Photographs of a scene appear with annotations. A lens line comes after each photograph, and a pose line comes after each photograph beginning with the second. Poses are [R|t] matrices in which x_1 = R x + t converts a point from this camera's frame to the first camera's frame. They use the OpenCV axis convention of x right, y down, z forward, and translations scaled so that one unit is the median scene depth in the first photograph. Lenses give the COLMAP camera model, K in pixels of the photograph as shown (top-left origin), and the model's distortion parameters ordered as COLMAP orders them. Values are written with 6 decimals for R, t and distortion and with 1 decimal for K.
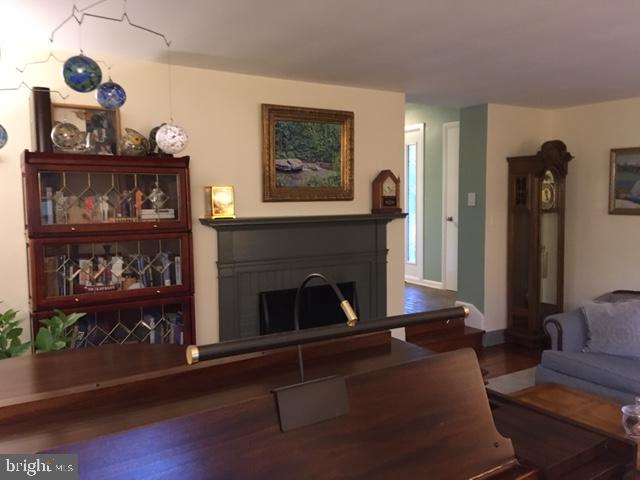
lens RADIAL K [[546.2, 0, 318.6], [0, 546.2, 238.4], [0, 0, 1]] dist [0.067176, -0.044094]
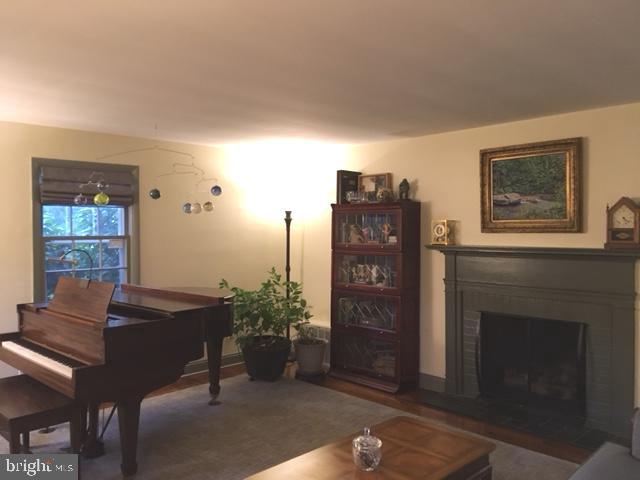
lens RADIAL K [[546.2, 0, 319.2], [0, 546.2, 239.3], [0, 0, 1]] dist [0.067176, -0.044094]
pose [[0.200569, 0.030116, -0.979217, 0.933881], [-0.069152, 0.997469, 0.016513, -0.046164], [0.977236, 0.064402, 0.202144, 0.410509]]
